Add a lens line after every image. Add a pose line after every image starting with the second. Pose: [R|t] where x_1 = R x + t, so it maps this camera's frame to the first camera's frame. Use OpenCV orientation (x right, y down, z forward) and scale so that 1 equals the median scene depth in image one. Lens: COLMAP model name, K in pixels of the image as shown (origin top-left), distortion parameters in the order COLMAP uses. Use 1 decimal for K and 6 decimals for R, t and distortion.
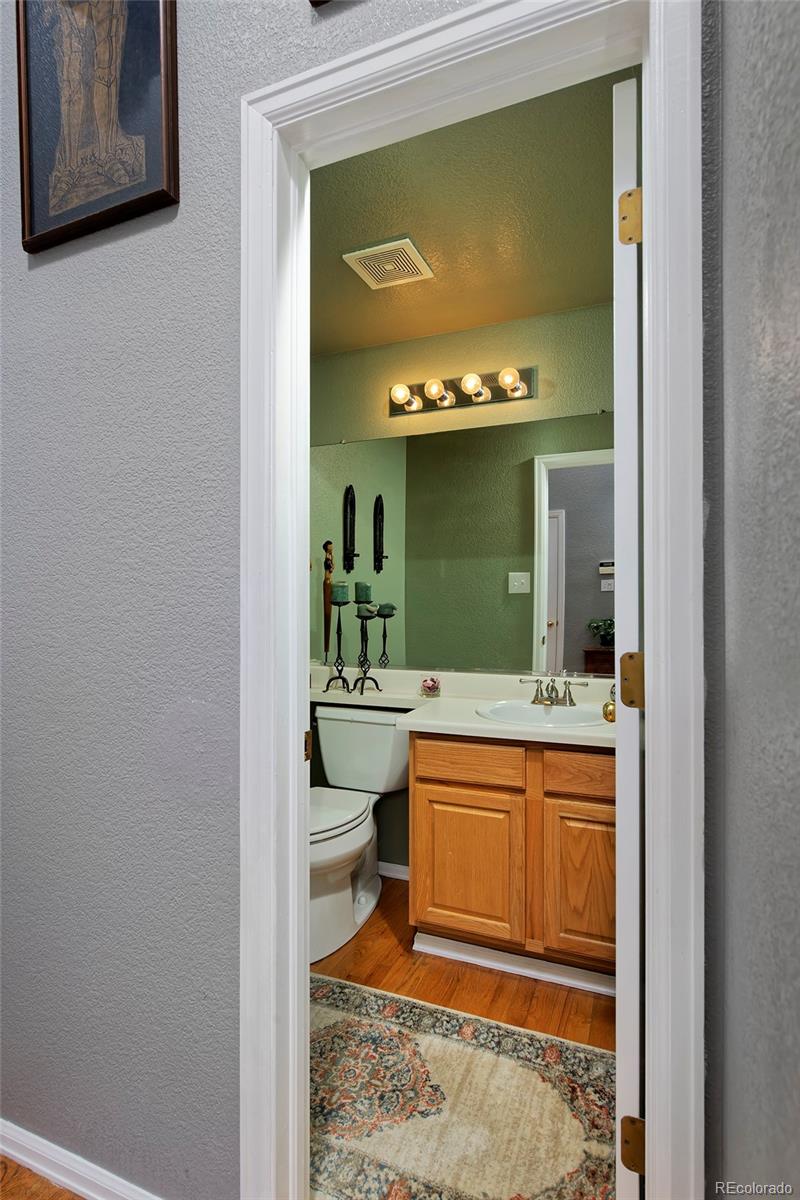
lens RADIAL K [[582.1, 0, 400.0], [0, 582.1, 600.0], [0, 0, 1]] dist [-0.002108, -0.000484]
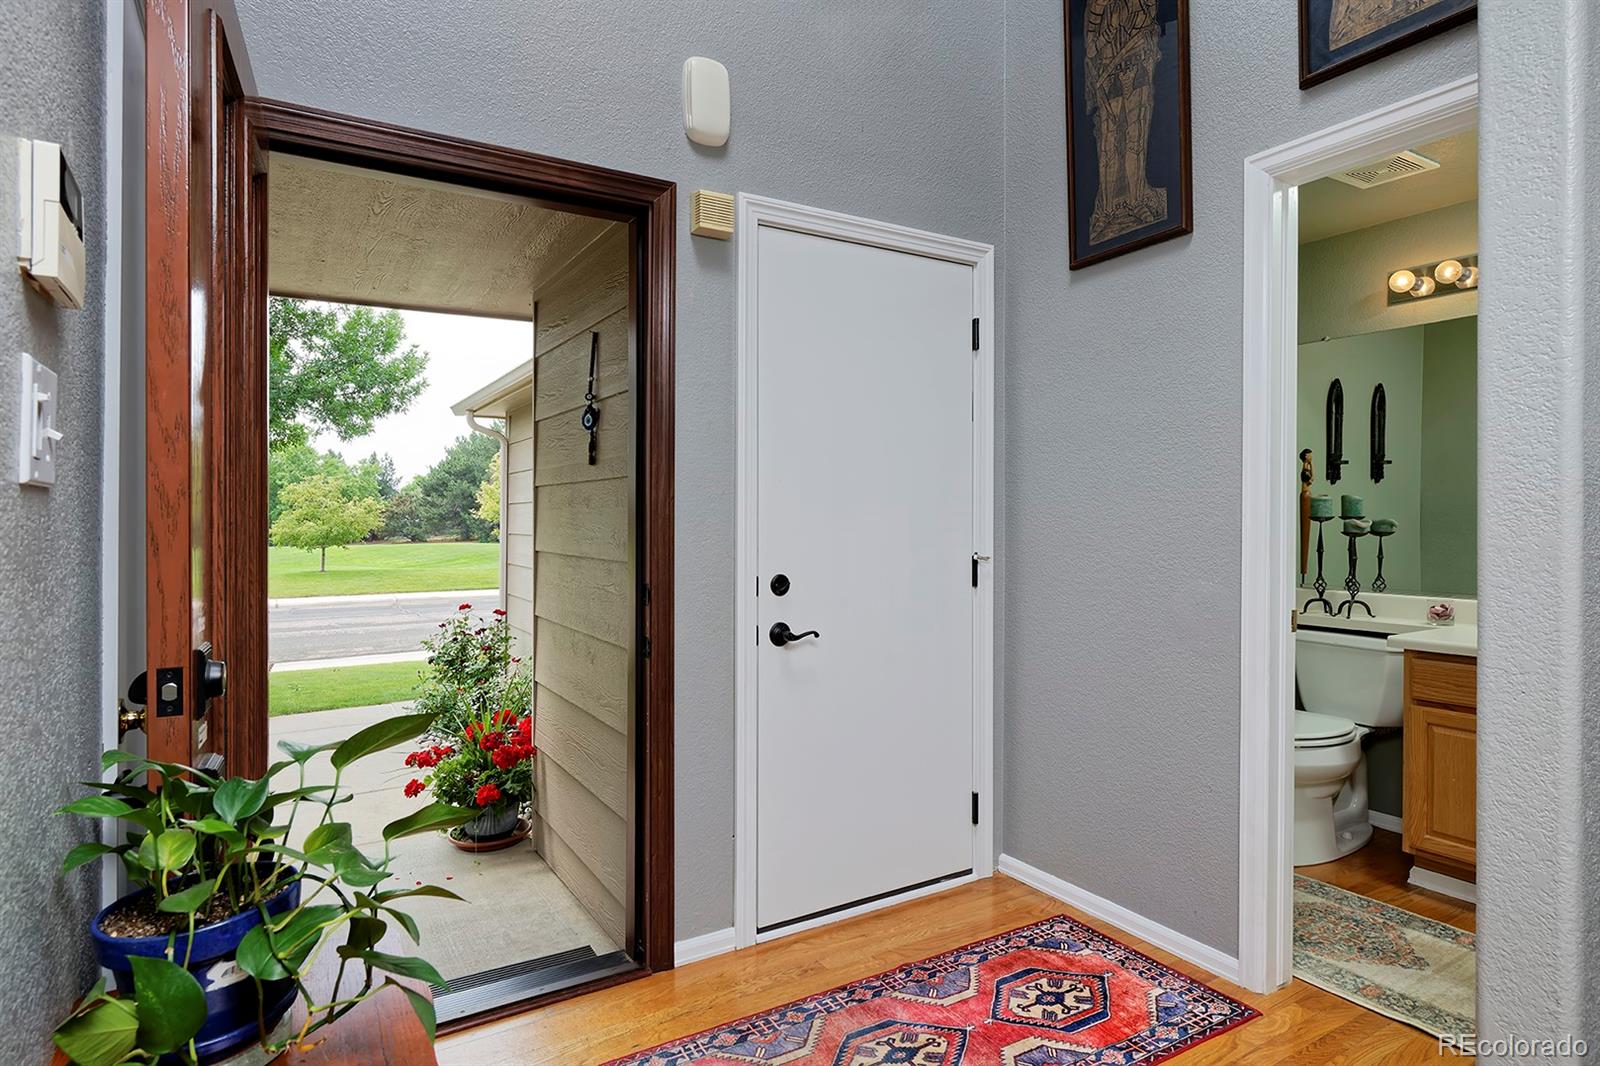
lens RADIAL K [[875.7, 0, 795.0], [0, 875.7, 526.7], [0, 0, 1]] dist [-0.002292, -0.000301]
pose [[0.800650, 0.006996, -0.599092, 0.059223], [-0.003266, 0.999968, 0.007313, 0.010951], [0.599124, -0.003898, 0.800647, -0.607304]]
